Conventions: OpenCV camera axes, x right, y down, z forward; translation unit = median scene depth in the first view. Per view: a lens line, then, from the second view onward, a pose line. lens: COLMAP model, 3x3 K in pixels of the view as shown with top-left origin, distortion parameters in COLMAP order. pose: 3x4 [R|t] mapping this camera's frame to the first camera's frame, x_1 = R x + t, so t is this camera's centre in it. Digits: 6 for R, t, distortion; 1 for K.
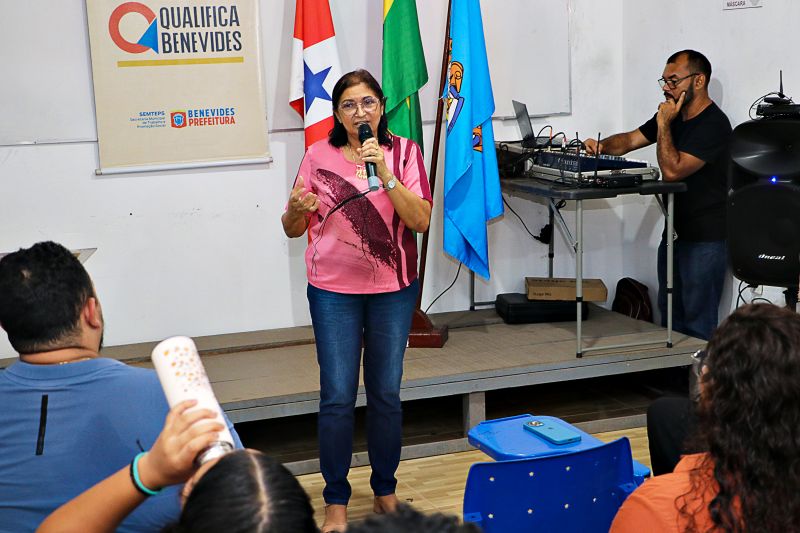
lens RADIAL K [[1327.4, 0, 400.0], [0, 1327.4, 266.5], [0, 0, 1]] dist [0.167596, 0.024377]
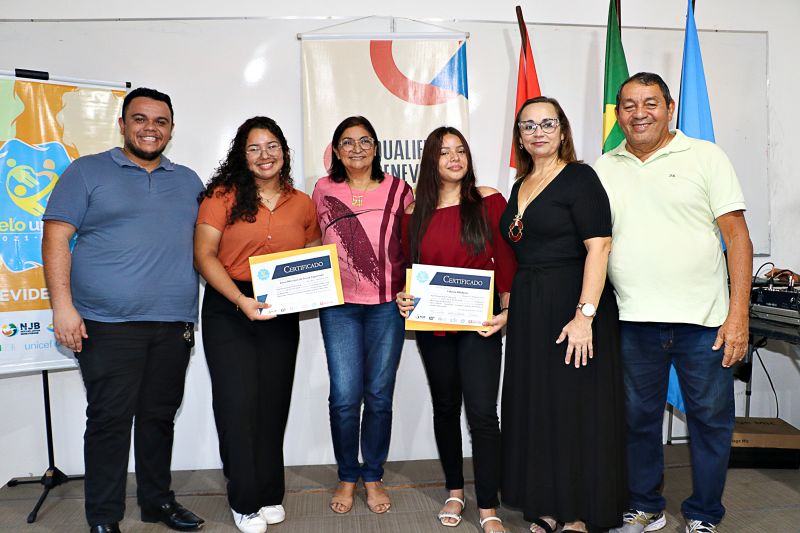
lens RADIAL K [[670.8, 0, 400.0], [0, 670.8, 266.5], [0, 0, 1]] dist [-0.188086, 0.177923]
pose [[0.969592, 0.023411, -0.243603, -0.031035], [-0.052625, 0.992072, -0.114120, -0.038767], [0.239000, 0.123469, 0.963138, 0.516724]]
